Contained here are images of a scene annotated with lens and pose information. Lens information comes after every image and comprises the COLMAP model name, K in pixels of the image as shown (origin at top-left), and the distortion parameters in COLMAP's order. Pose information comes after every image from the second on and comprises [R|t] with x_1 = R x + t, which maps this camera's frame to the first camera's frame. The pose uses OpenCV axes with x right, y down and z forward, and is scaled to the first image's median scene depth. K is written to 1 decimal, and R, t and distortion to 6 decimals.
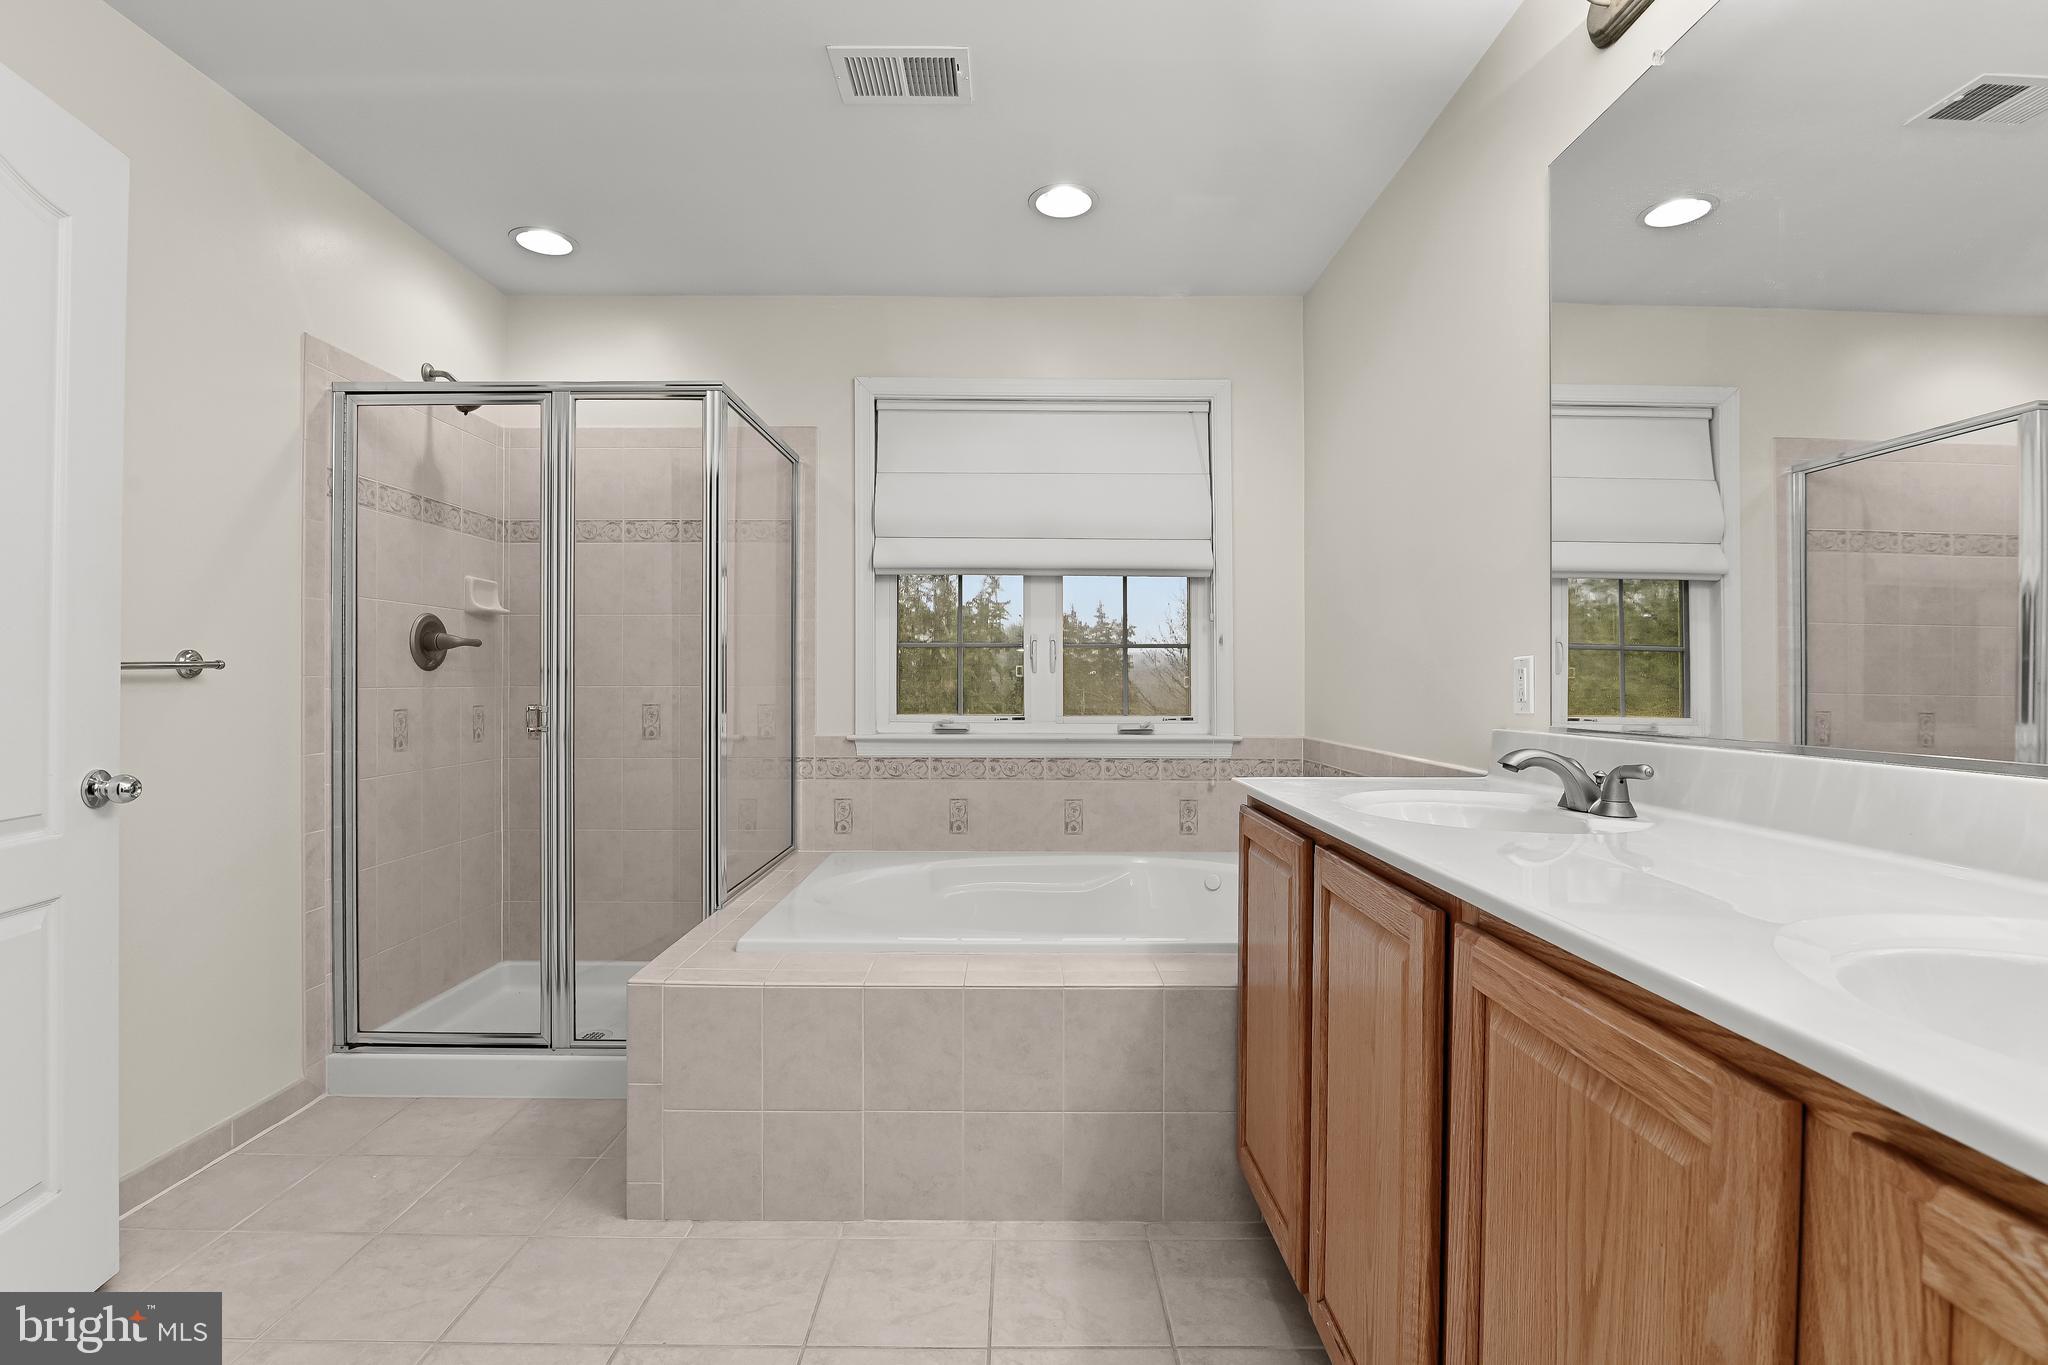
lens RADIAL K [[940.1, 0, 1021.2], [0, 940.1, 694.0], [0, 0, 1]] dist [-0.017402, -0.000187]
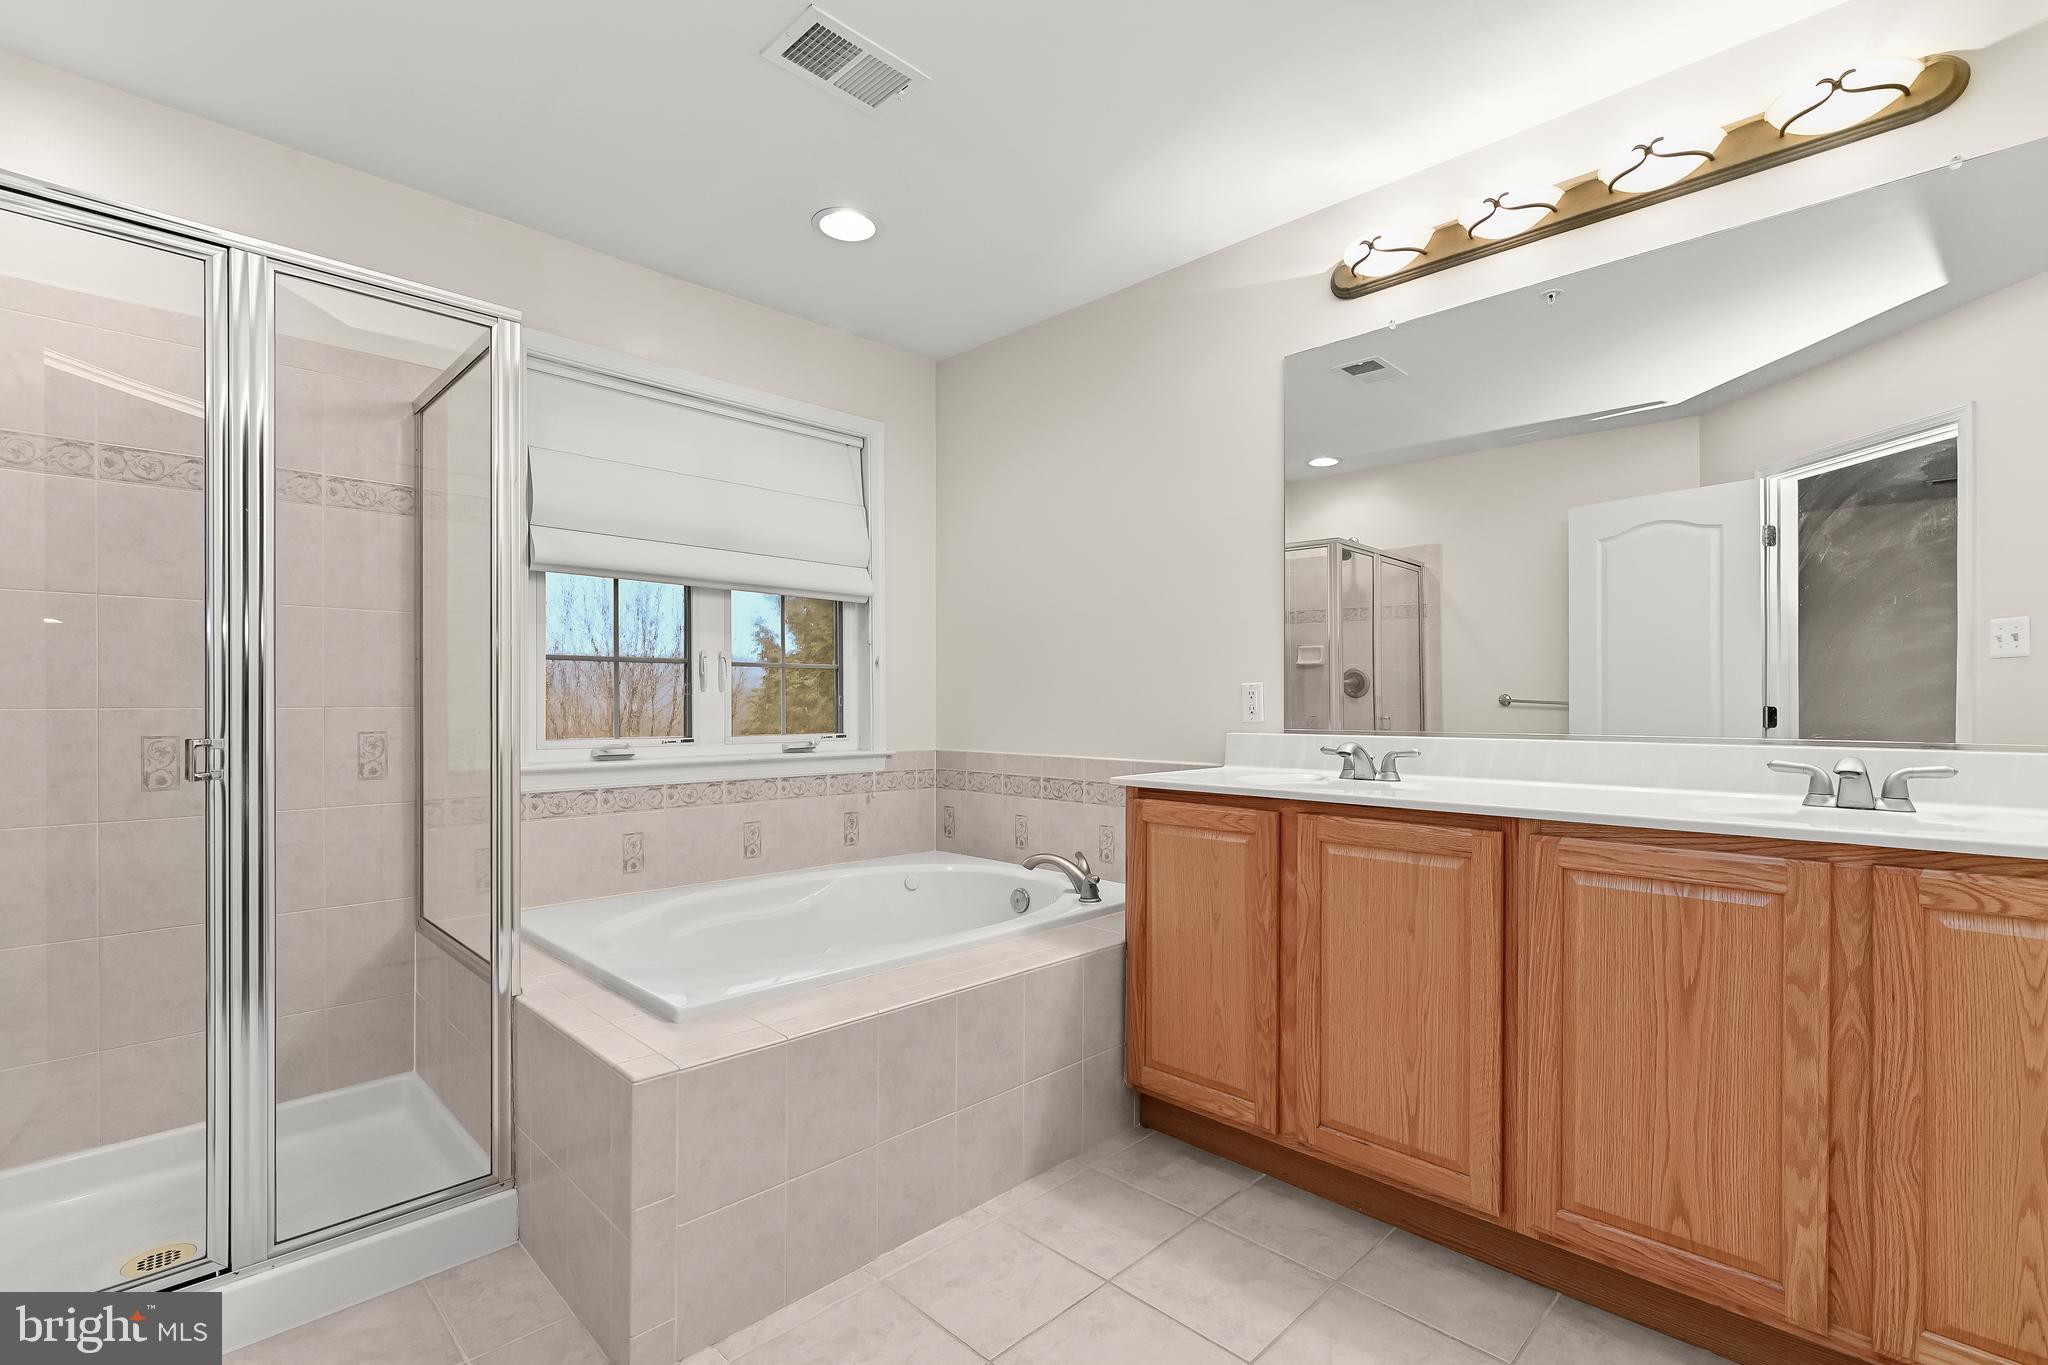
lens RADIAL K [[928.3, 0, 1023.2], [0, 928.3, 716.2], [0, 0, 1]] dist [0.000192, 0.000161]
pose [[0.710307, -0.012046, 0.703789, -0.419722], [0.009820, 0.999926, 0.007205, -0.001355], [-0.703823, 0.001794, 0.710373, 0.121026]]
